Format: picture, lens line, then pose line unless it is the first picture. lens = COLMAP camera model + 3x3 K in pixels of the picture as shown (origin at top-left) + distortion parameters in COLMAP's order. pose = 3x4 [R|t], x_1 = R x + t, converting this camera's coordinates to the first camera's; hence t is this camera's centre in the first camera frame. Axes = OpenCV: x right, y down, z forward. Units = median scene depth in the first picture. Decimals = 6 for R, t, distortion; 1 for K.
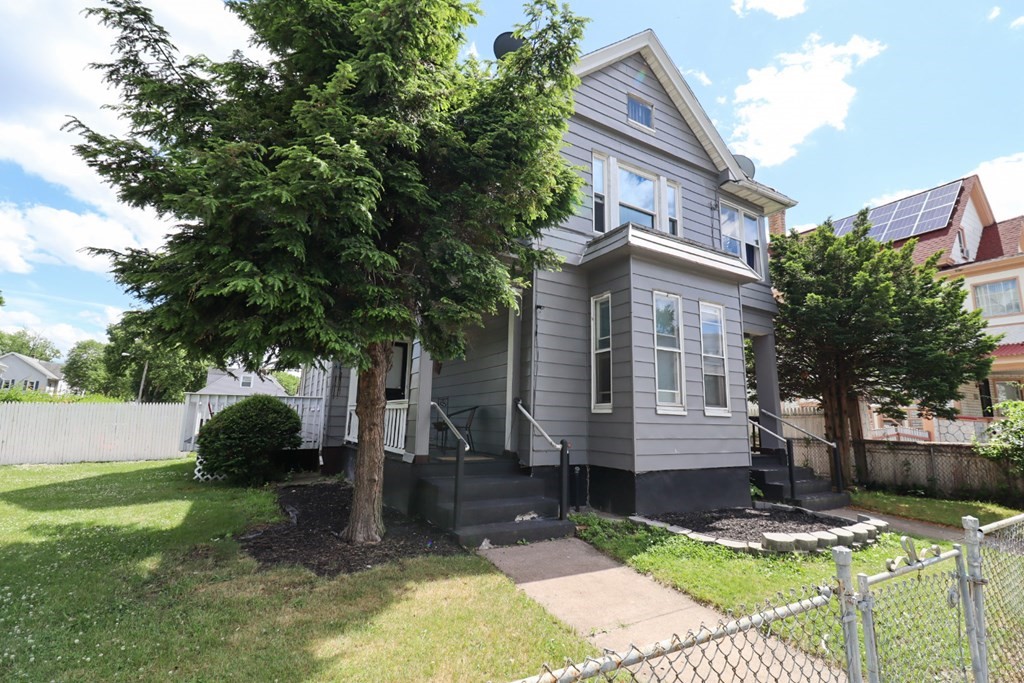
lens RADIAL K [[469.0, 0, 517.8], [0, 469.0, 333.7], [0, 0, 1]] dist [-0.003883, -0.011552]
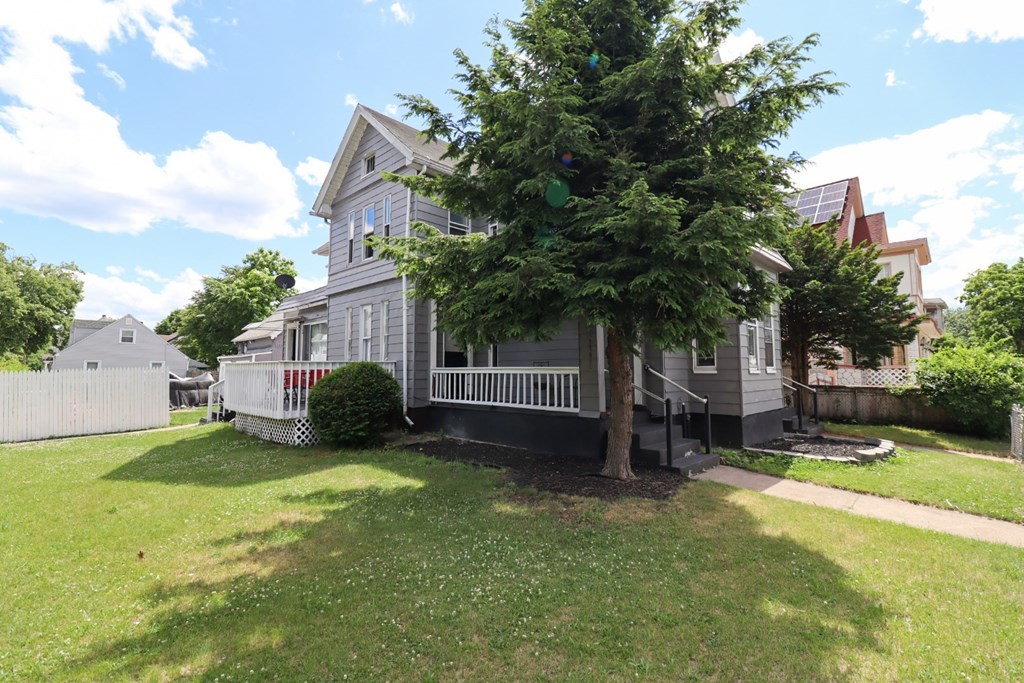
lens RADIAL K [[473.4, 0, 515.5], [0, 473.4, 327.5], [0, 0, 1]] dist [-0.009979, -0.000652]
pose [[0.964464, -0.000035, 0.264213, -0.548404], [-0.025144, 0.995449, 0.091916, -0.052656], [-0.263014, -0.095293, 0.960074, -0.089138]]
